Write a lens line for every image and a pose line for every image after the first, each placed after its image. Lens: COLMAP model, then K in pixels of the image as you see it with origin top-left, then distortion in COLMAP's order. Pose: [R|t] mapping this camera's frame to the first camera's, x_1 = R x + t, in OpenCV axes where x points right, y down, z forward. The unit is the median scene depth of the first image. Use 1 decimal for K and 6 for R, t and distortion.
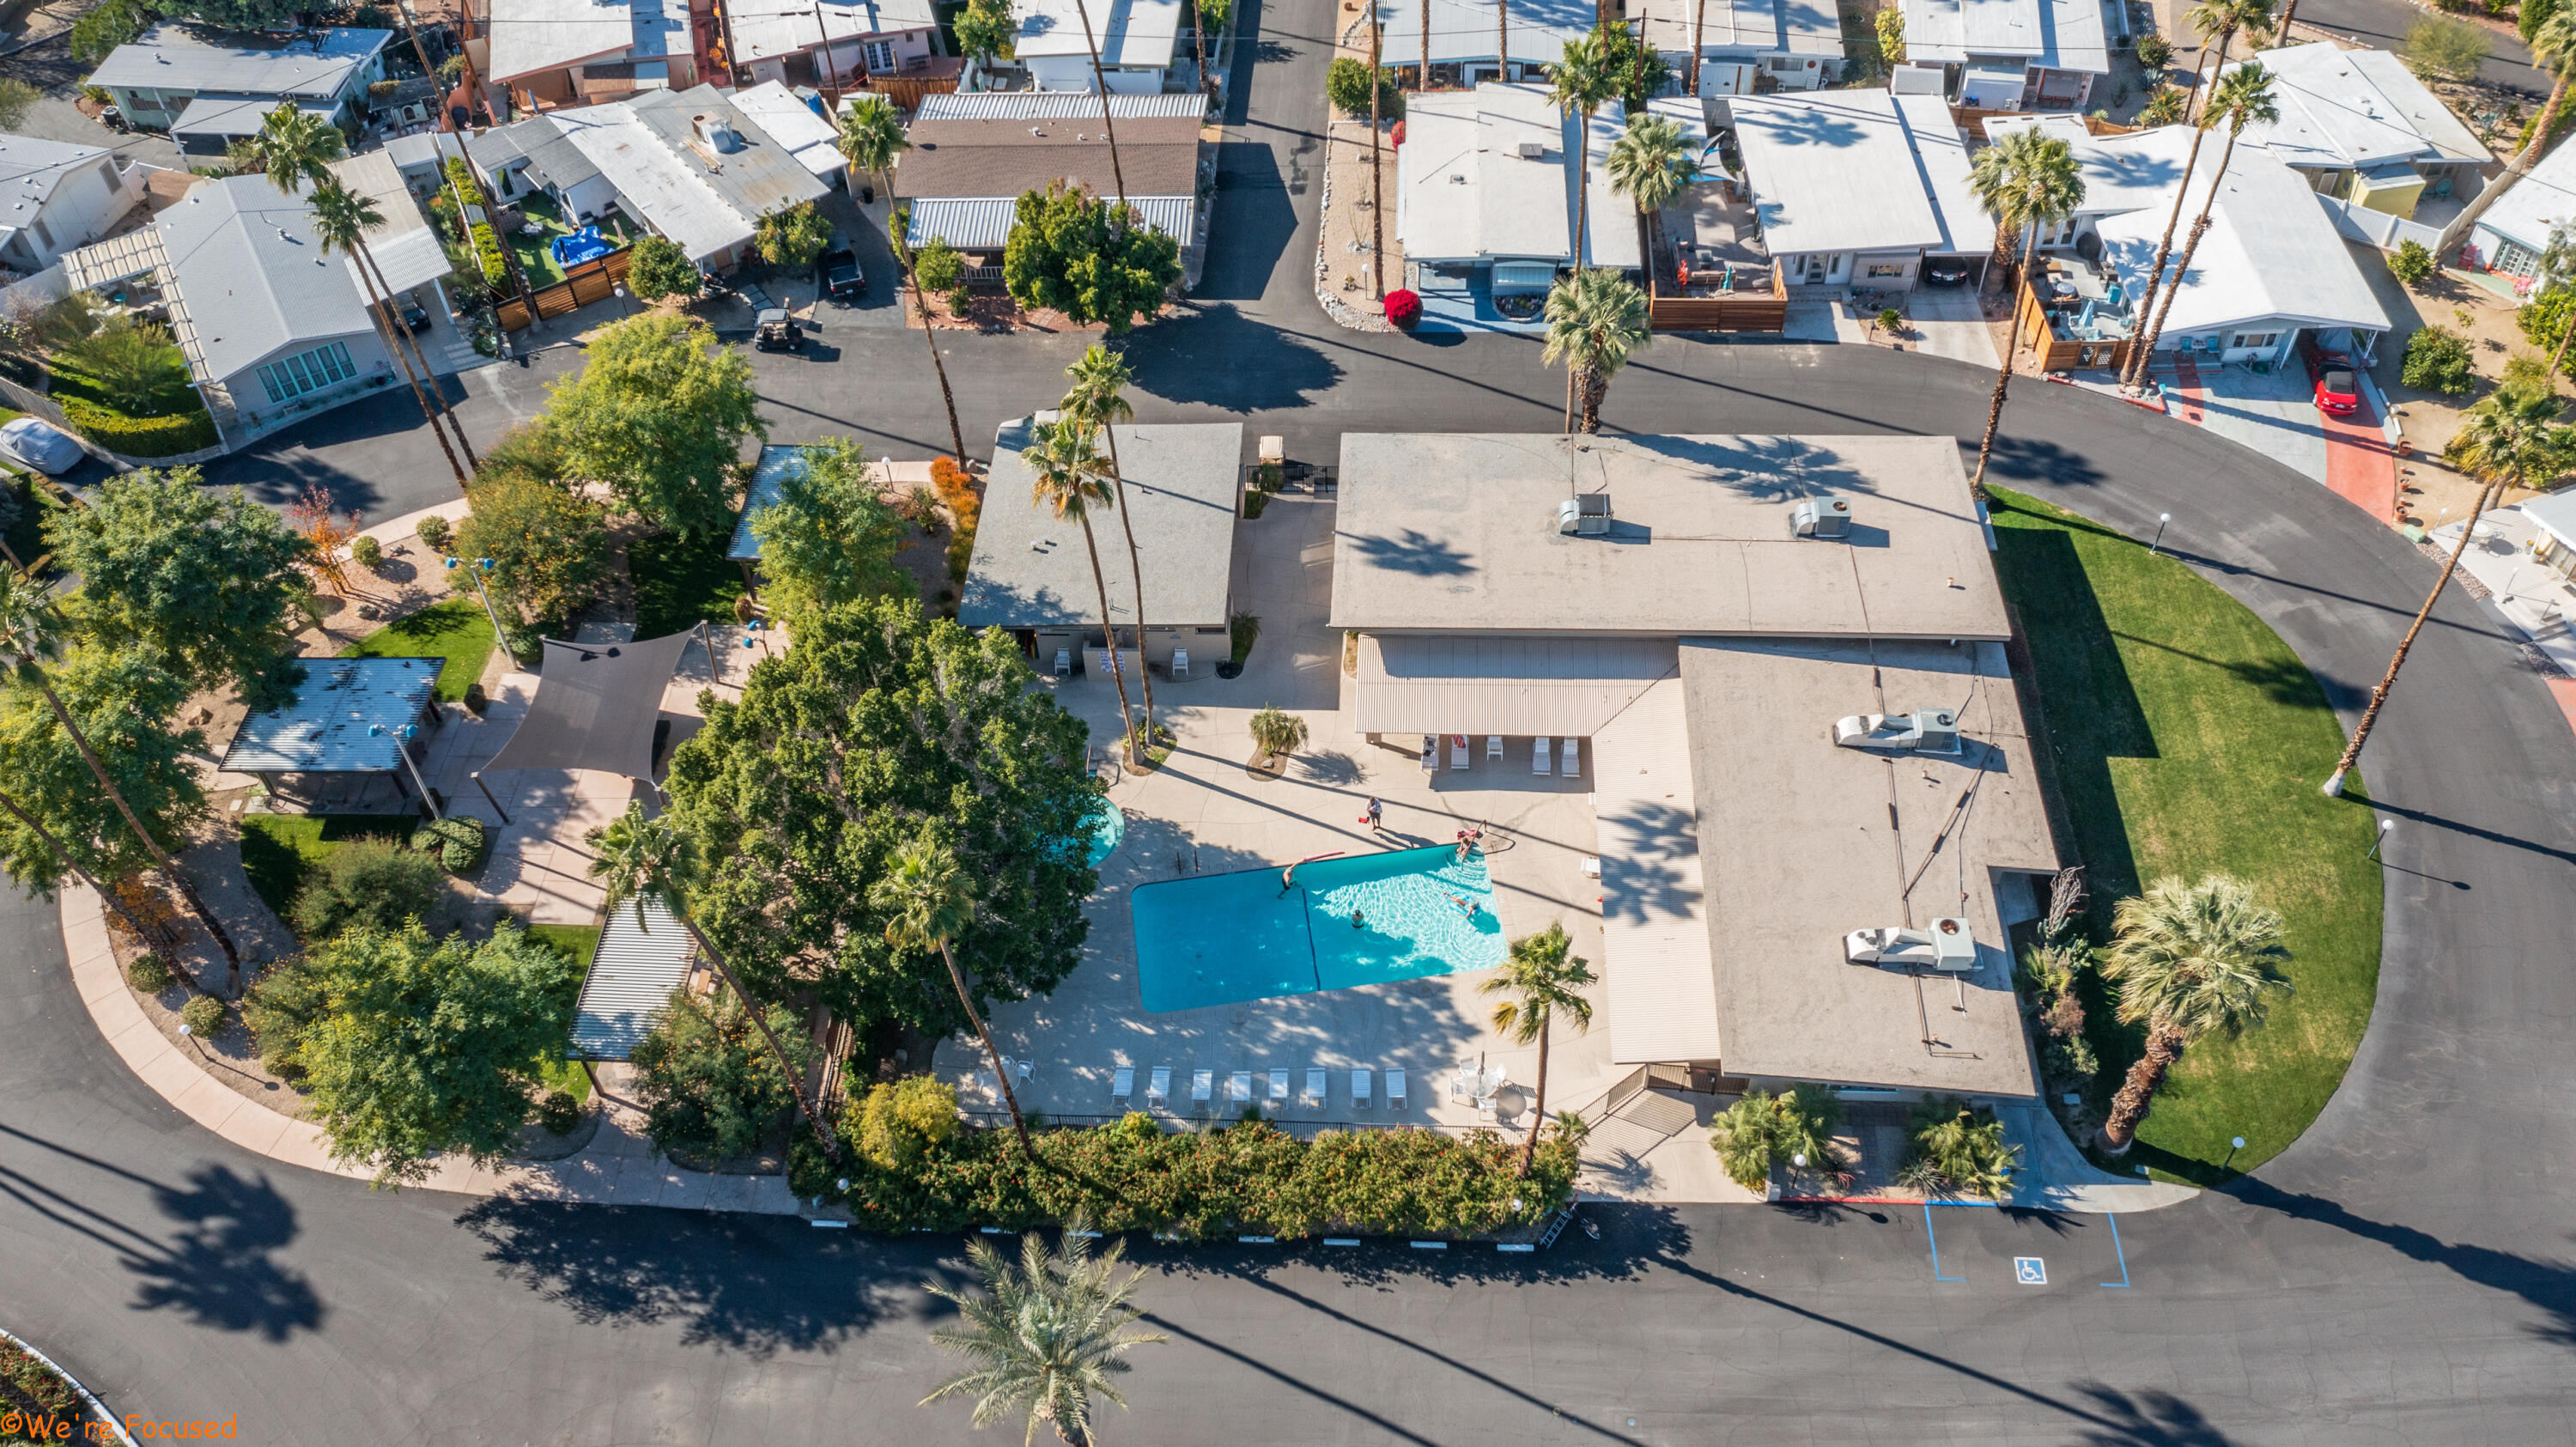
lens RADIAL K [[2211.4, 0, 1288.0], [0, 2211.4, 723.5], [0, 0, 1]] dist [-0.005360, 0.007159]
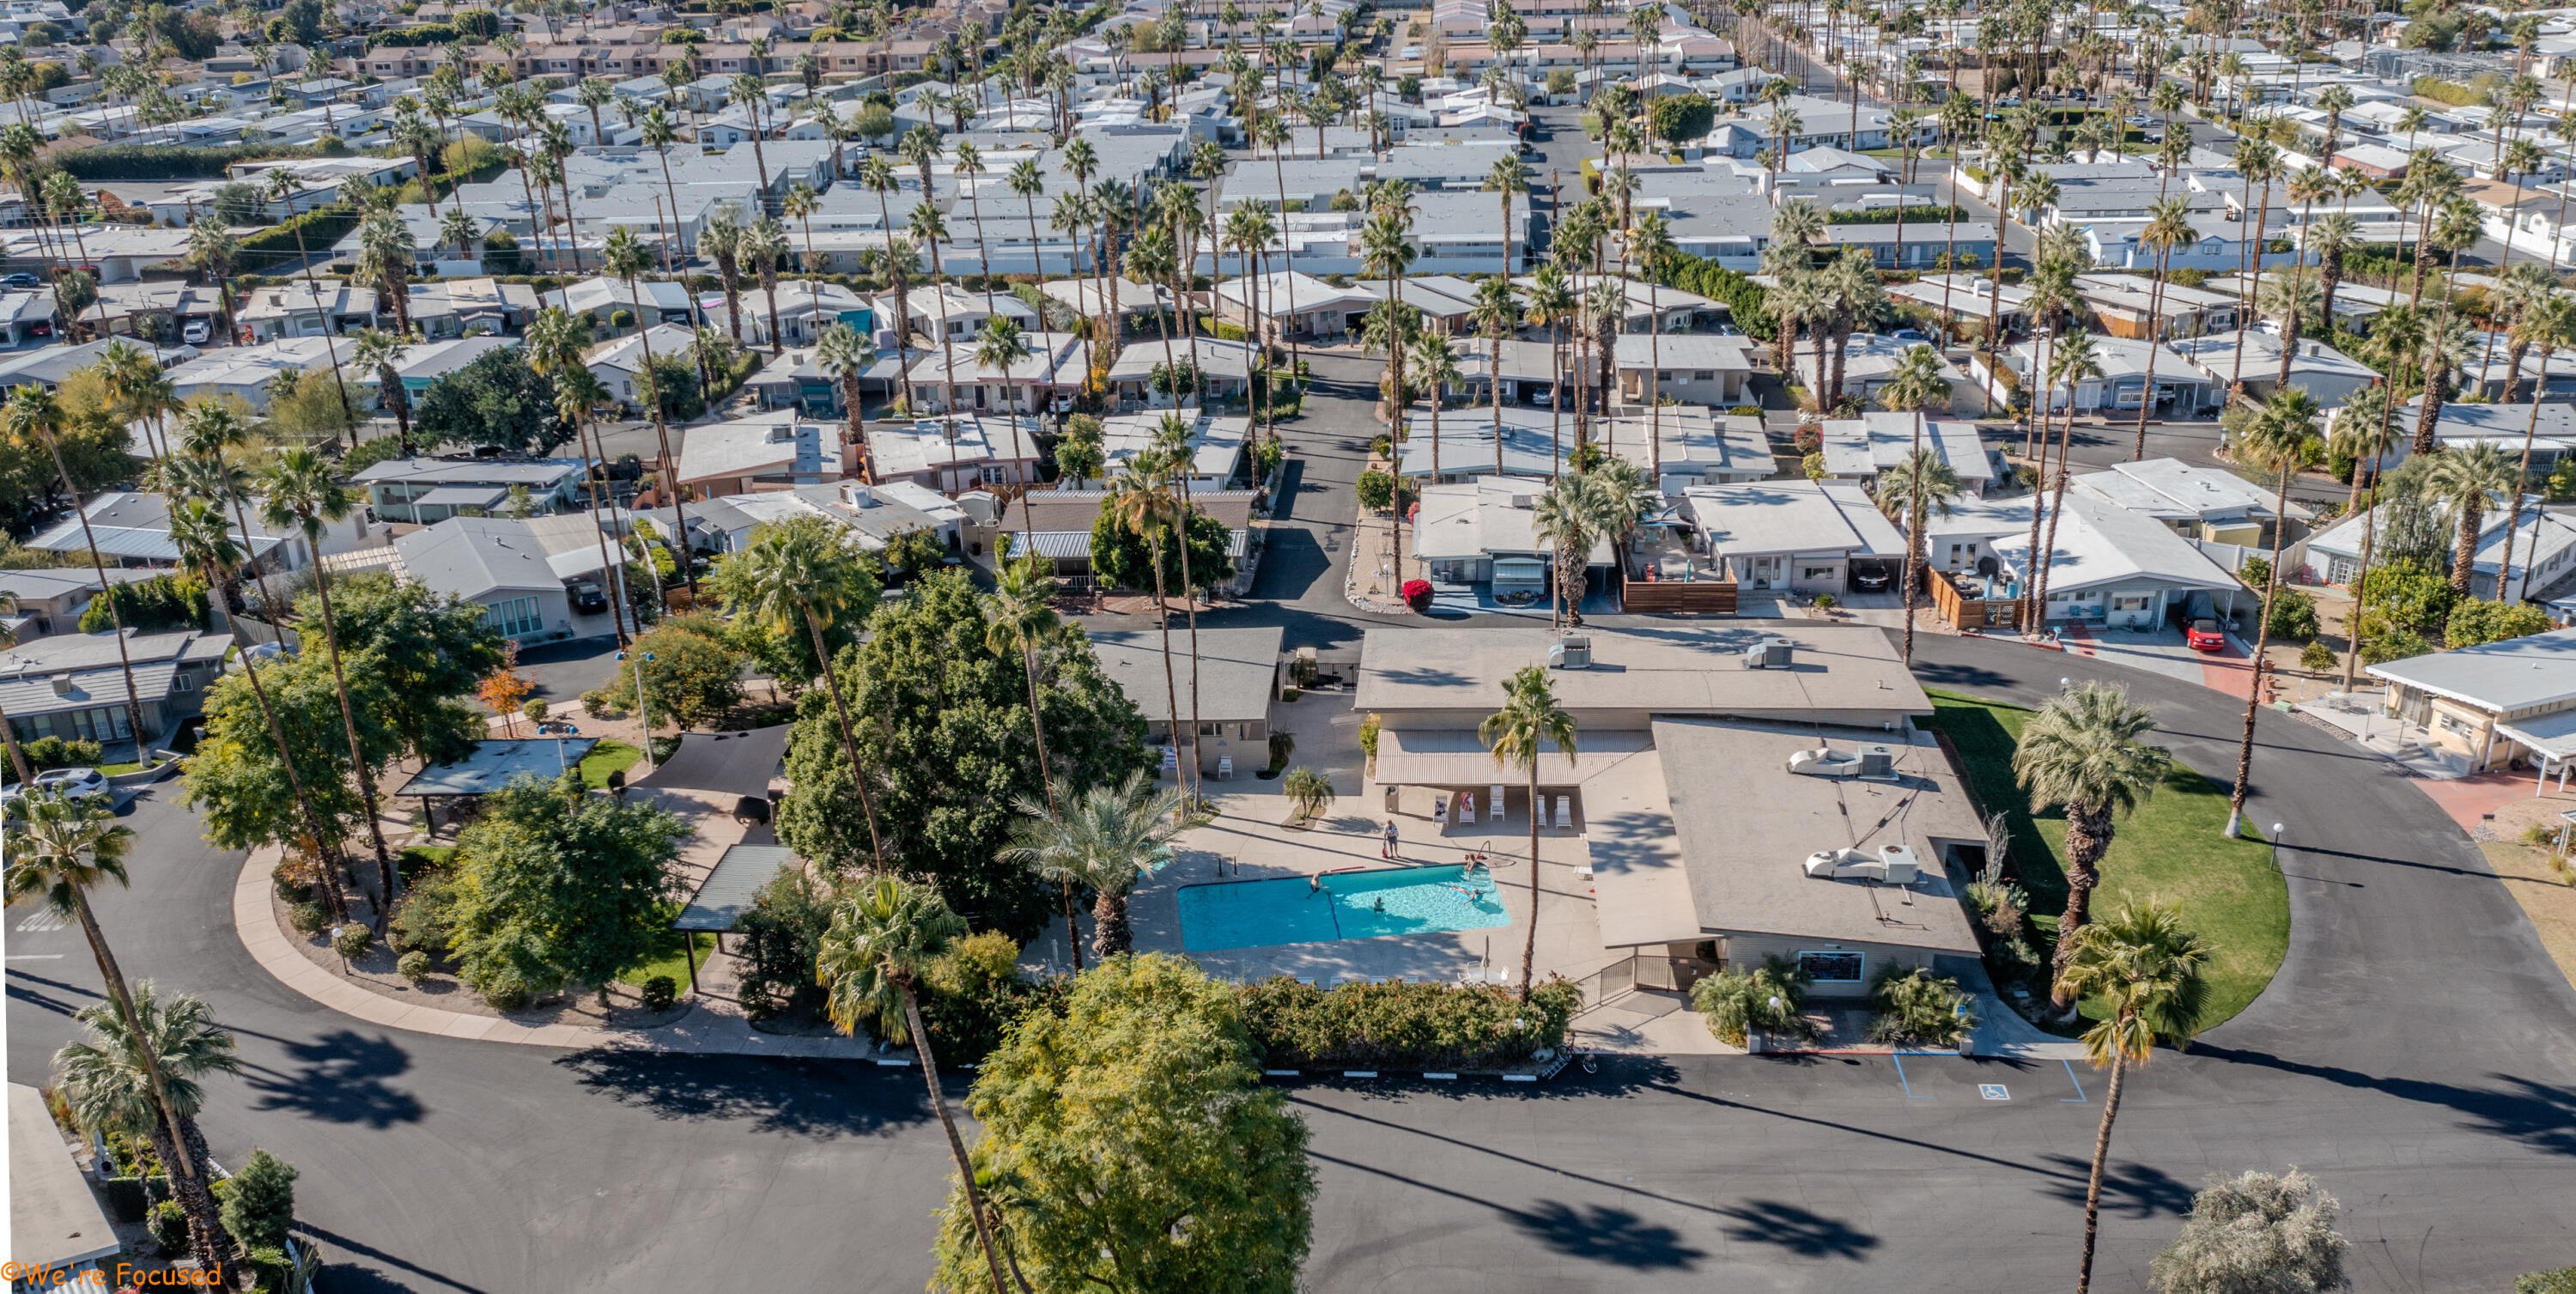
lens RADIAL K [[2151.2, 0, 1288.0], [0, 2151.2, 647.0], [0, 0, 1]] dist [-0.003082, -0.004139]
pose [[0.999740, 0.012987, -0.018739, 0.005420], [-0.020012, 0.893639, -0.448341, 0.493444], [0.010923, 0.448599, 0.893666, -0.042847]]
